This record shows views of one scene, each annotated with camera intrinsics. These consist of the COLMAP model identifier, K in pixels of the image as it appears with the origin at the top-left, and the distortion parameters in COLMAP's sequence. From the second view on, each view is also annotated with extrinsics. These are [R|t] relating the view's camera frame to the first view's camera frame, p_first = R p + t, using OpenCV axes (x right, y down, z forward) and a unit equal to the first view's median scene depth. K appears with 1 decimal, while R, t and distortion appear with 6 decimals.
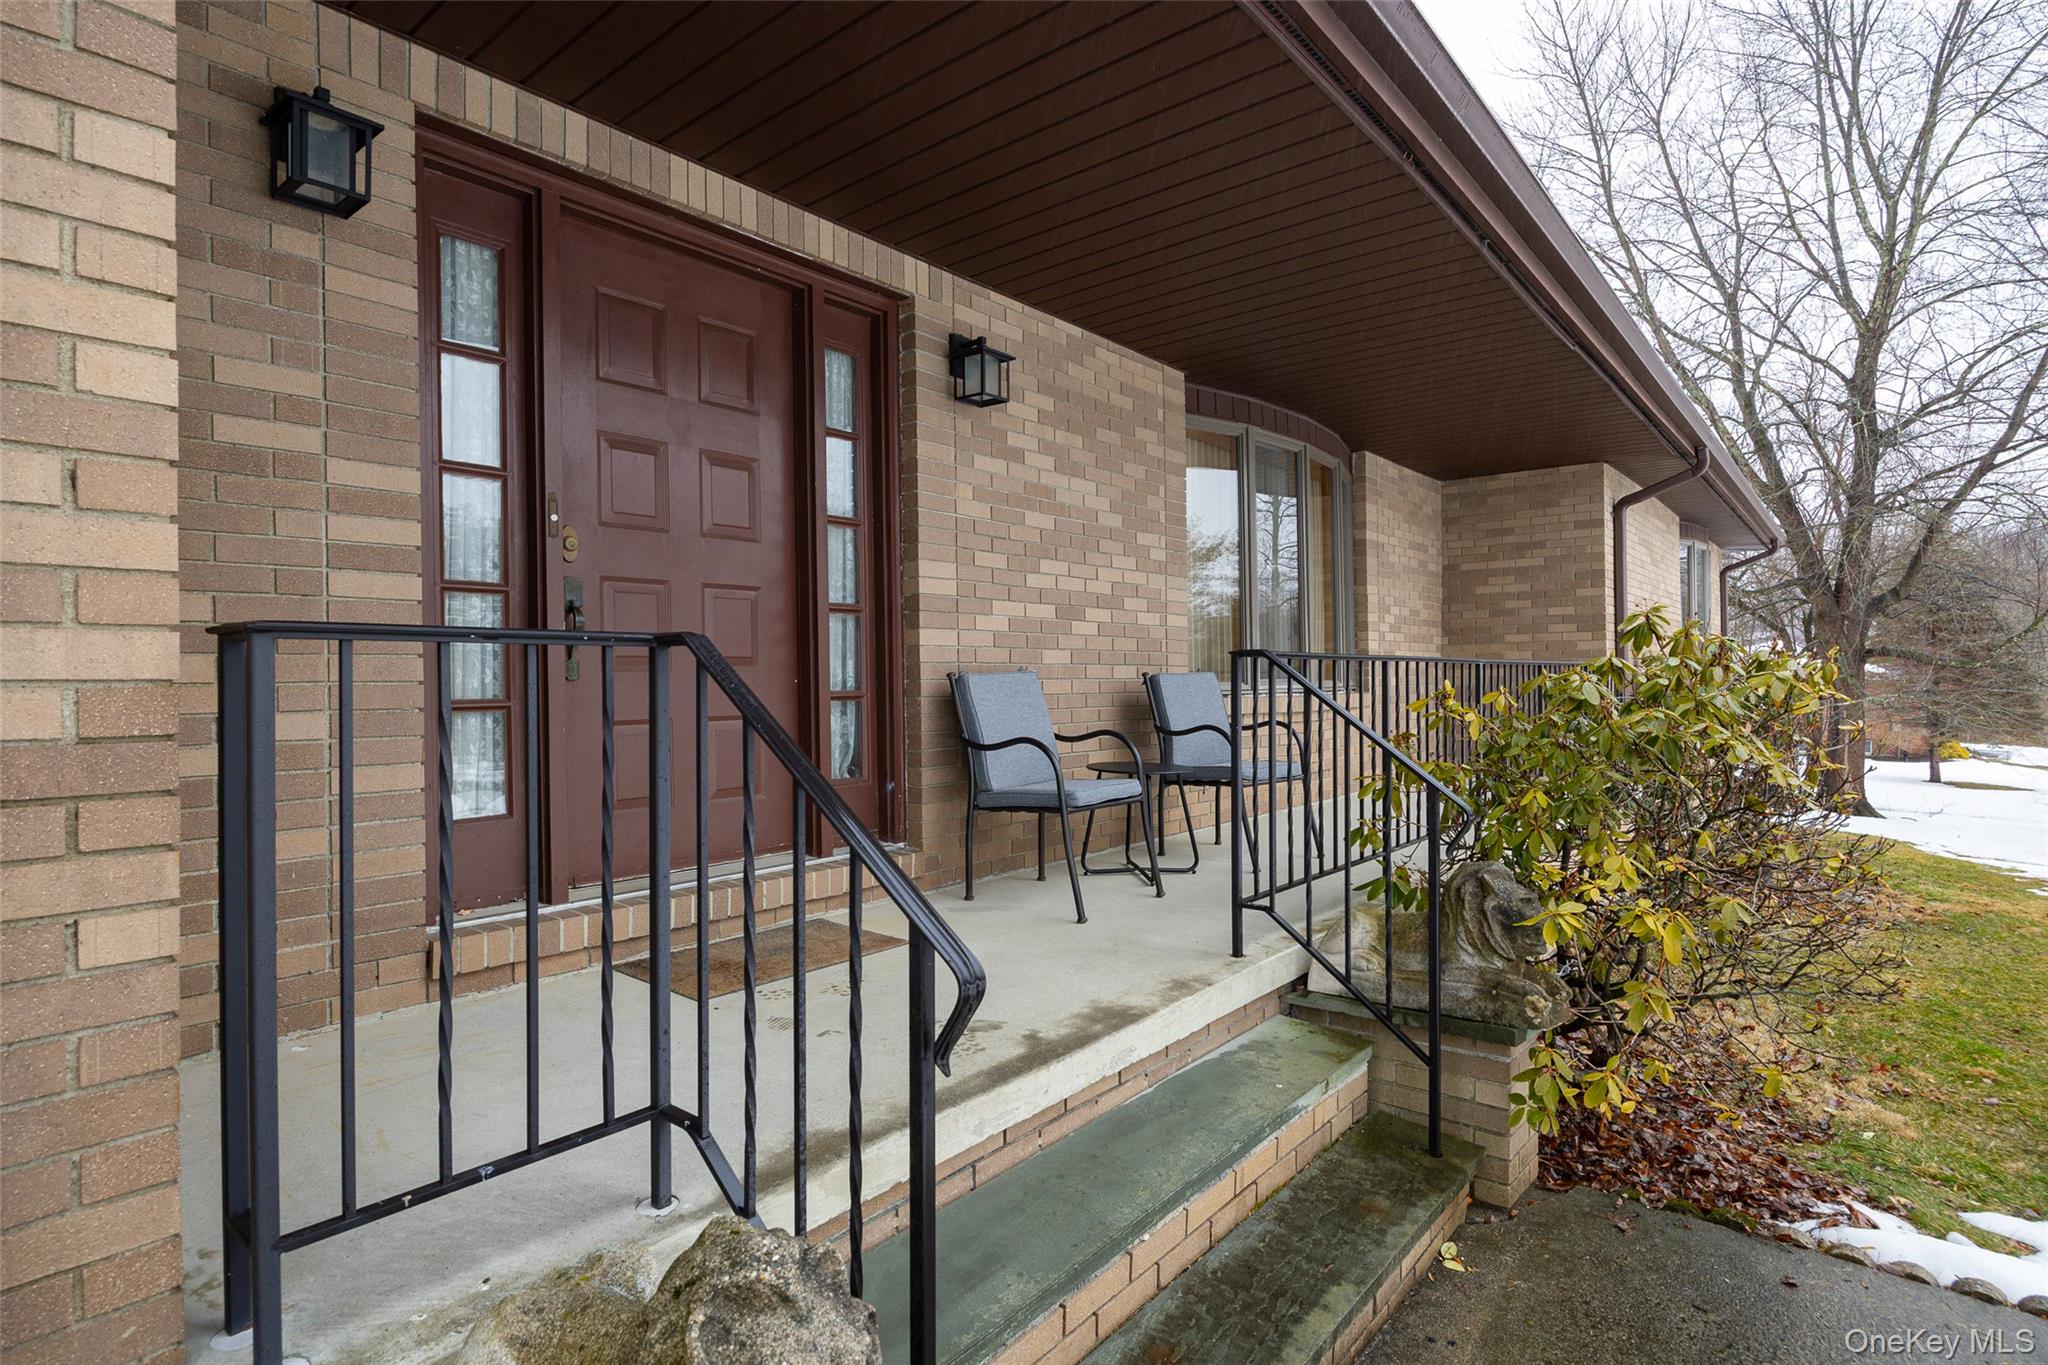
lens RADIAL K [[1037.5, 0, 1013.6], [0, 1037.5, 675.2], [0, 0, 1]] dist [0.004096, -0.000035]
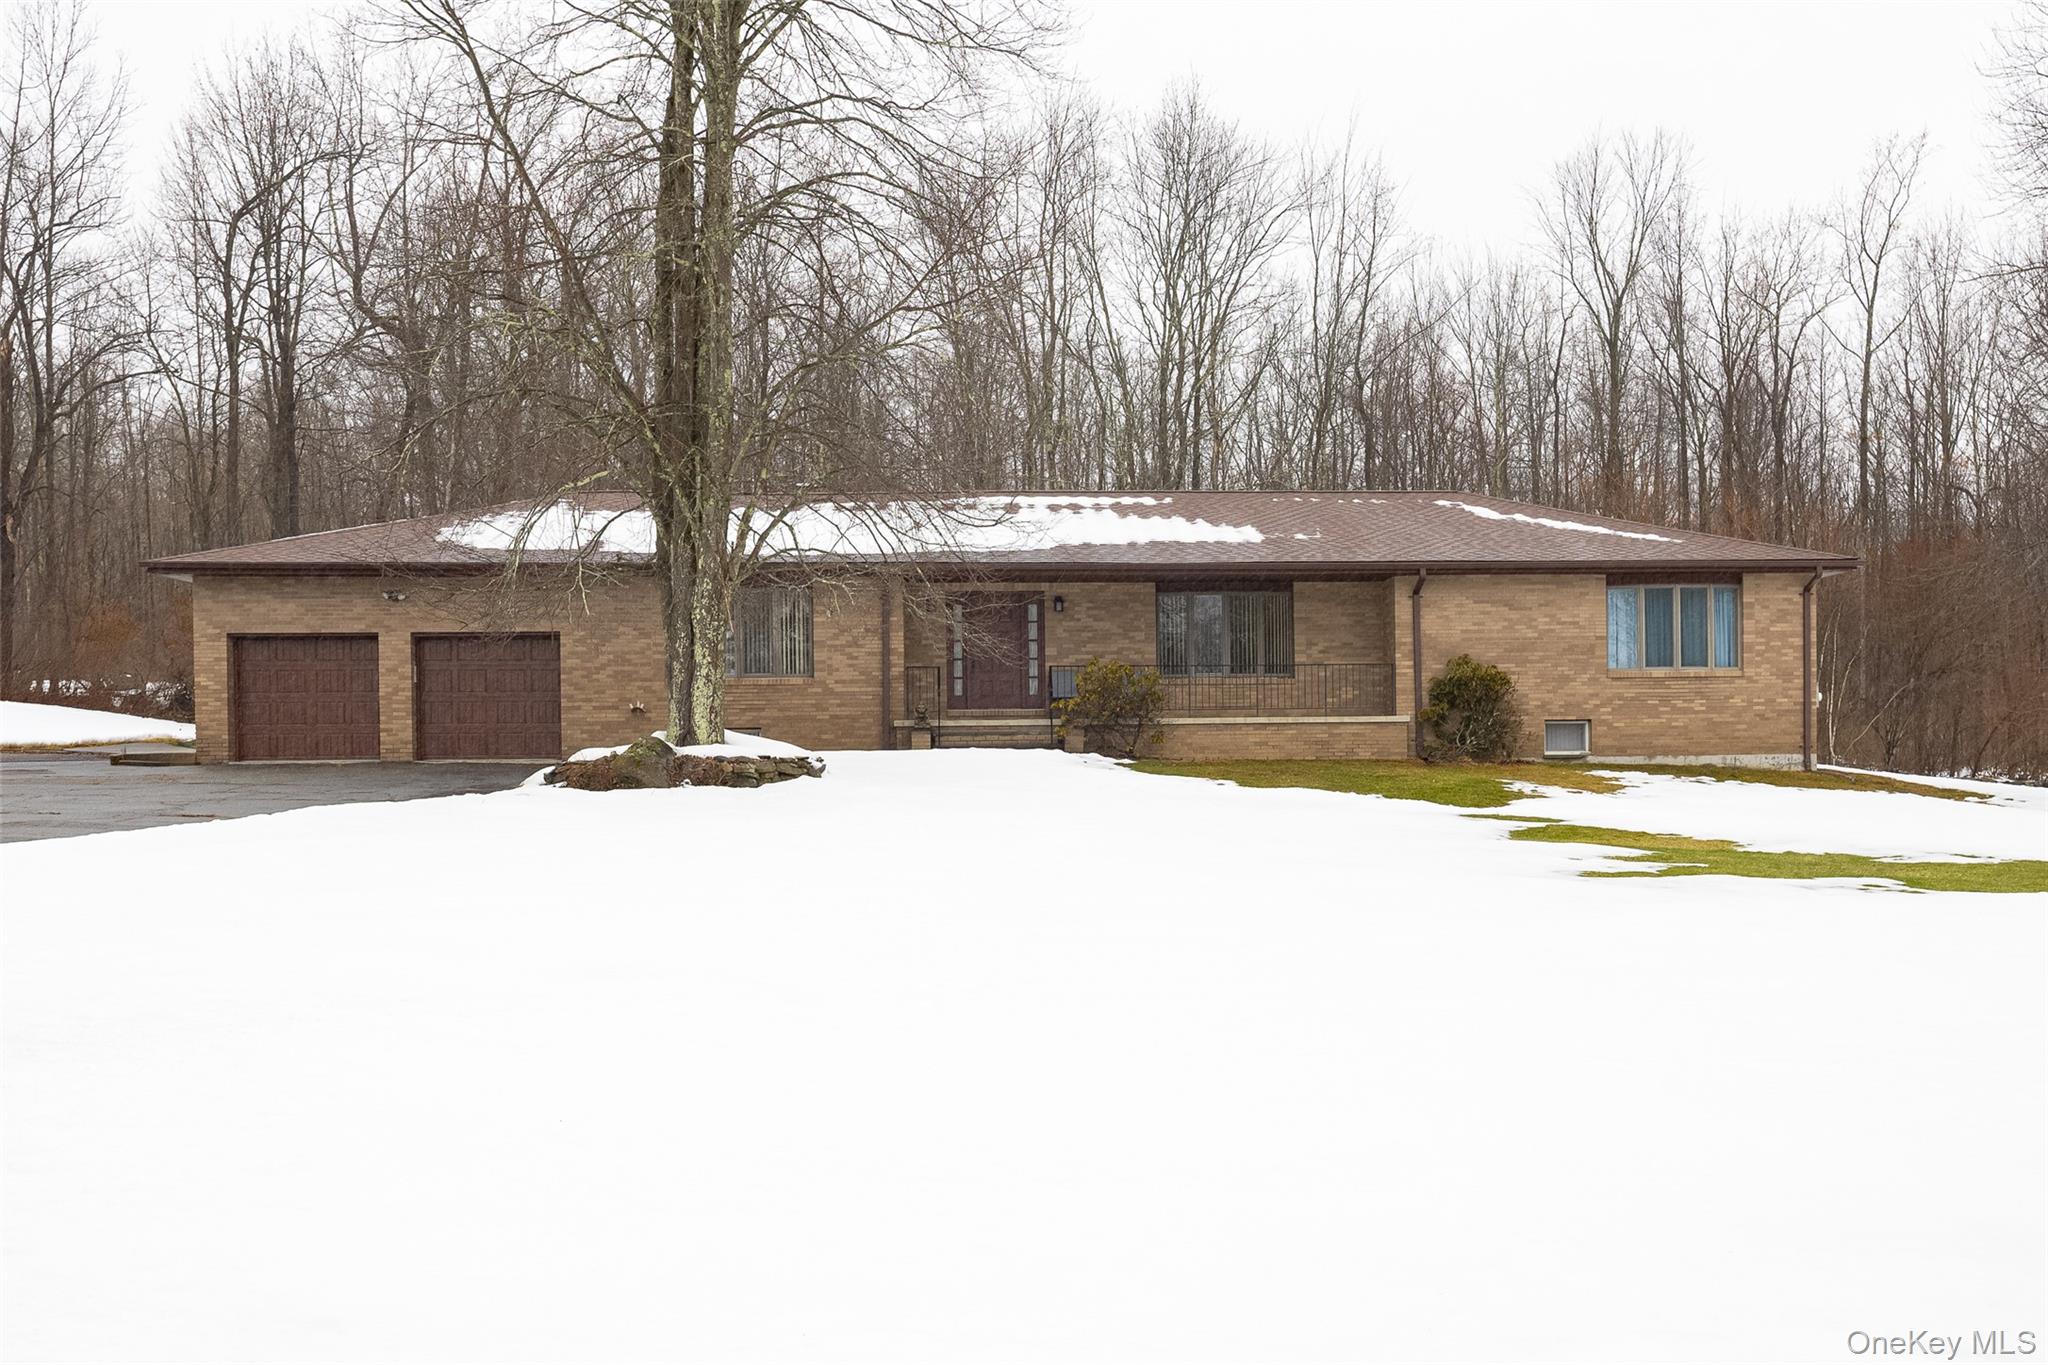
lens RADIAL K [[2086.2, 0, 1026.5], [0, 2086.2, 689.7], [0, 0, 1]] dist [0.007185, 0.000000]
pose [[0.671641, -0.019648, -0.740617, 5.741848], [0.004901, 0.999744, -0.022078, 0.239208], [0.740861, 0.011199, 0.671565, -4.523098]]
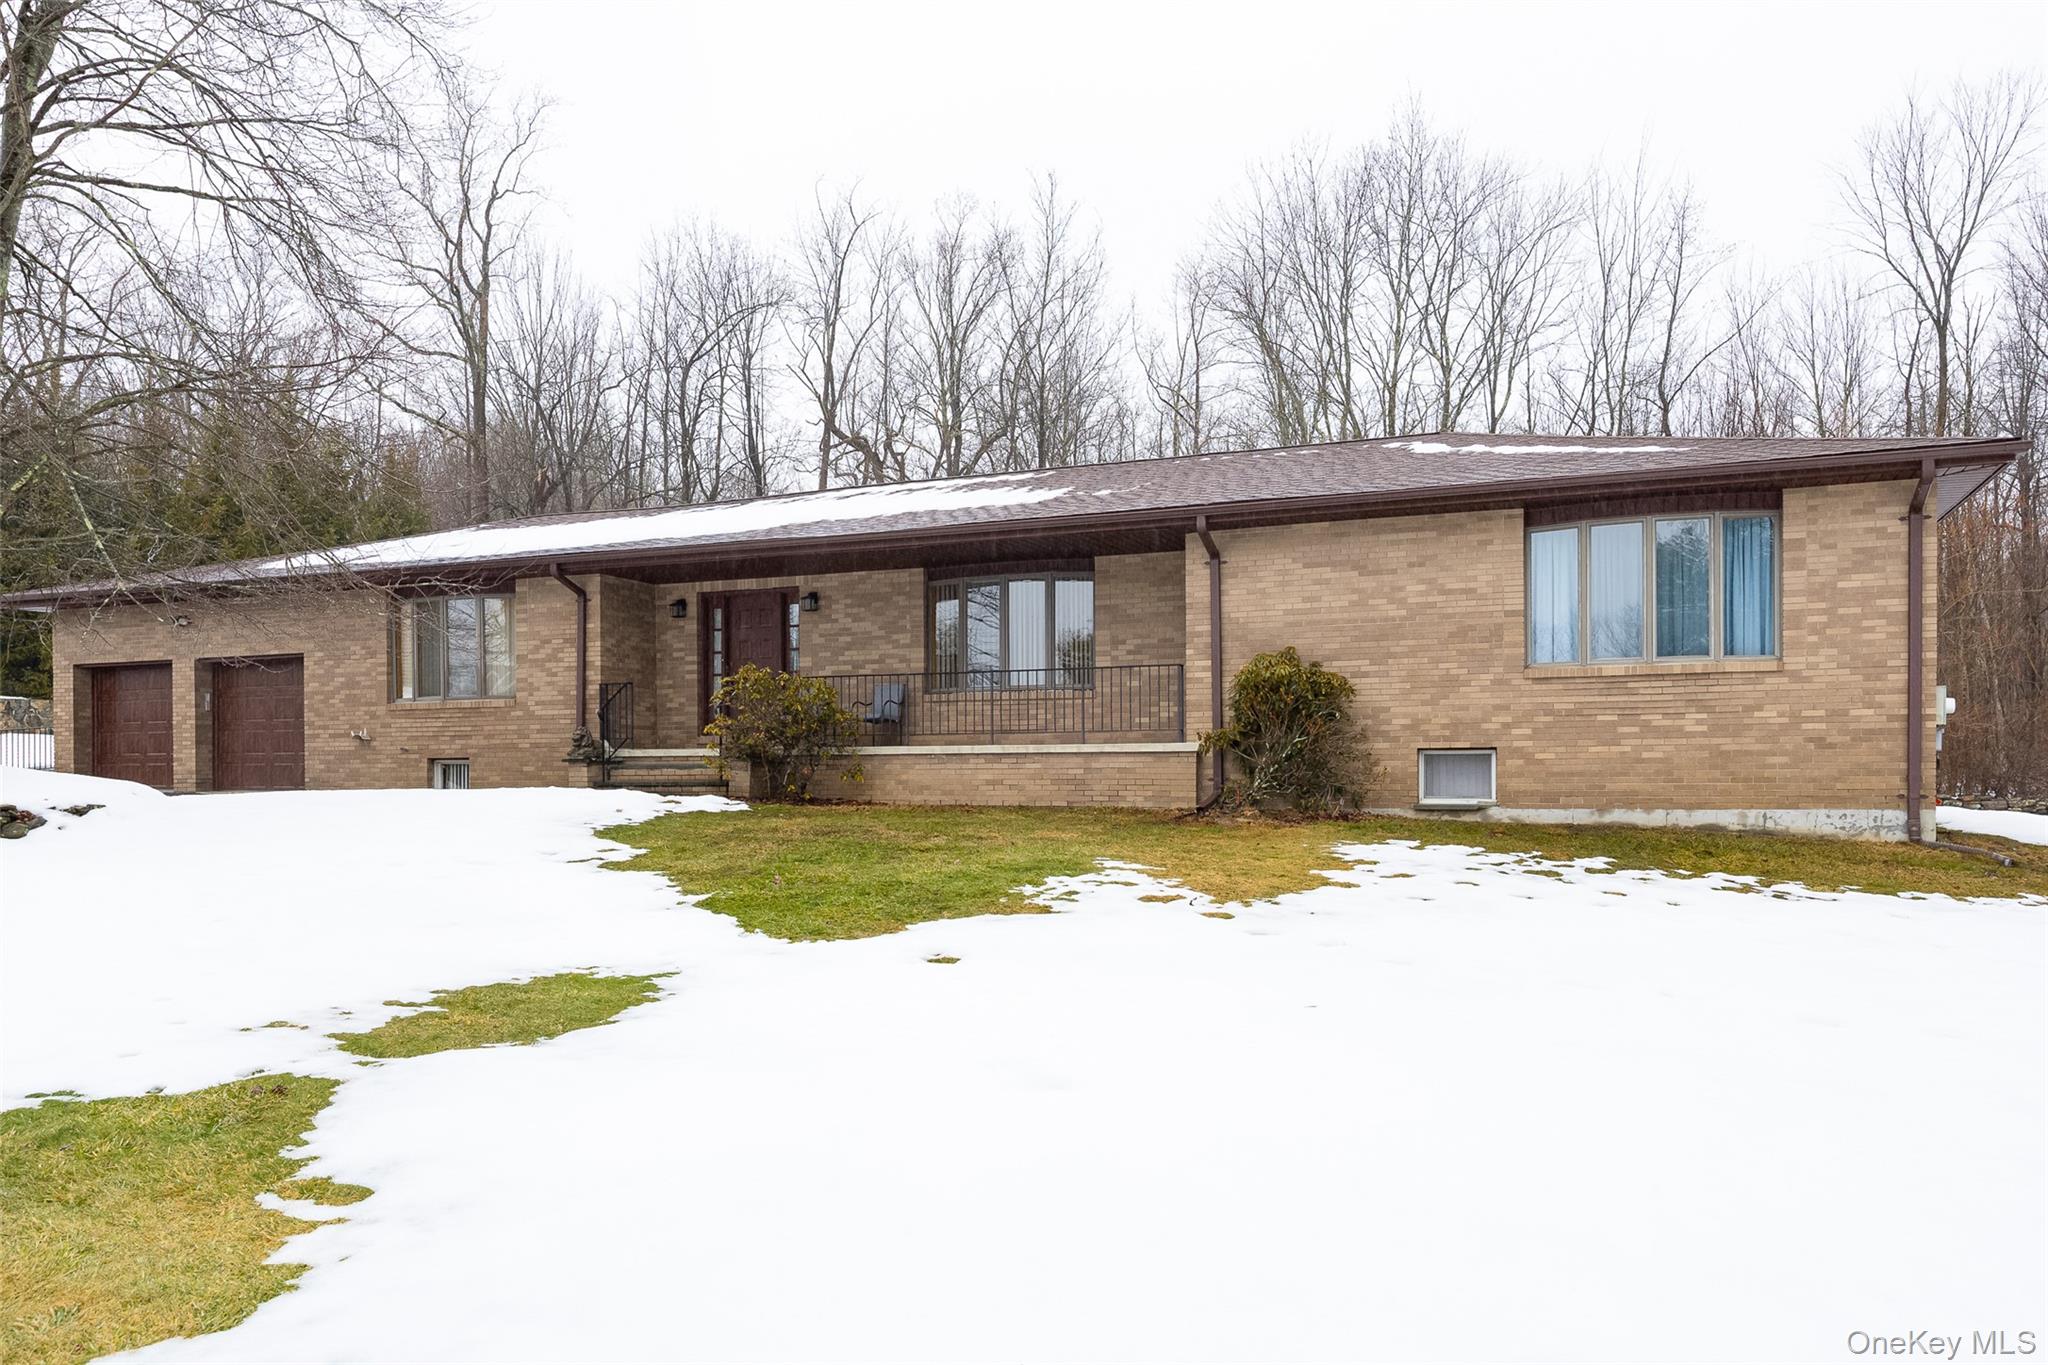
lens RADIAL K [[1336.0, 0, 1033.5], [0, 1336.0, 741.7], [0, 0, 1]] dist [-0.002514, -0.004957]
pose [[0.300115, -0.008967, -0.953861, 3.988229], [0.004459, 0.999958, -0.007998, 0.195728], [0.953893, -0.001853, 0.300142, 0.312049]]
